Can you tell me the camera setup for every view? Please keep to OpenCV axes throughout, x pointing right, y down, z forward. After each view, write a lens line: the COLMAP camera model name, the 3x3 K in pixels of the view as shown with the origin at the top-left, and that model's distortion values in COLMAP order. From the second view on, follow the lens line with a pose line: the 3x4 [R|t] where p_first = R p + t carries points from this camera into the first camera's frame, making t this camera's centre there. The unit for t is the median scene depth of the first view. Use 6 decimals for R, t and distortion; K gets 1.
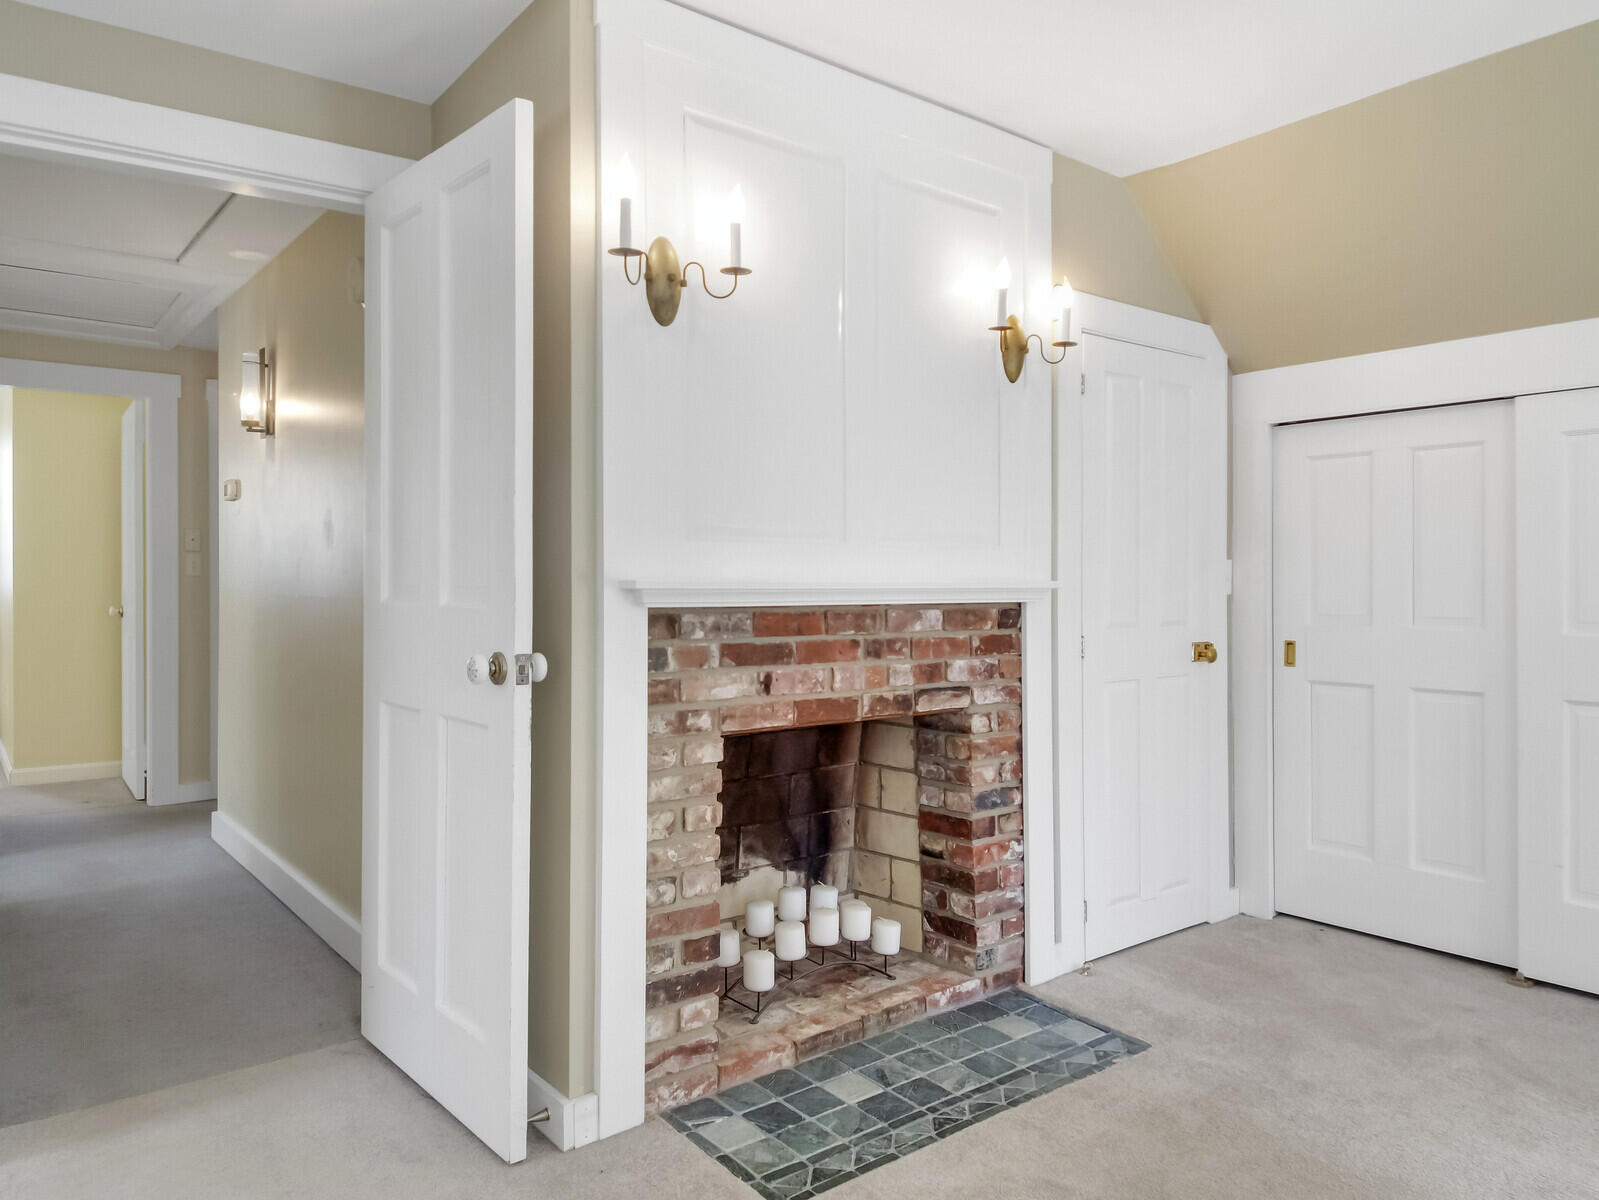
lens RADIAL K [[1095.7, 0, 792.1], [0, 1095.7, 581.4], [0, 0, 1]] dist [0.084655, -0.088342]
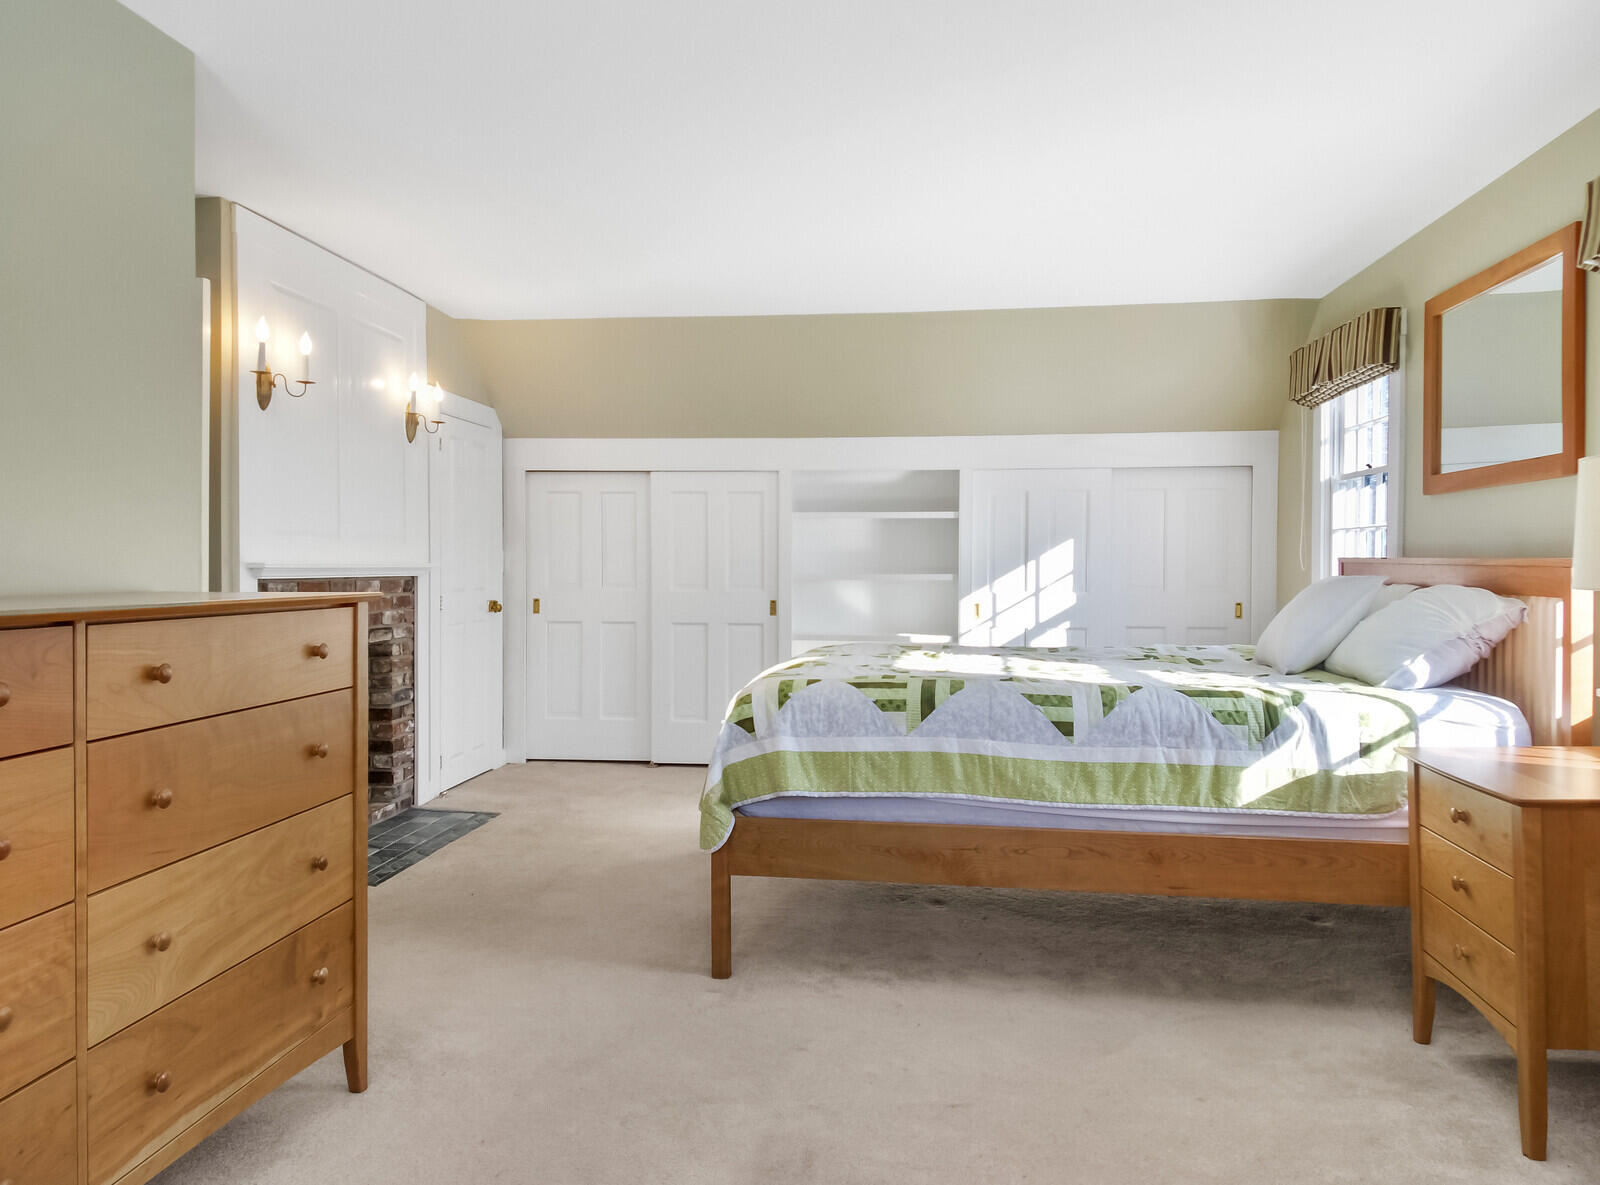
lens RADIAL K [[1144.6, 0, 807.5], [0, 1144.6, 559.0], [0, 0, 1]] dist [0.036049, -0.000993]
pose [[0.703538, 0.005736, 0.710635, -0.617872], [-0.003793, 0.999983, -0.004315, -0.001561], [-0.710648, 0.000340, 0.703548, -0.646505]]
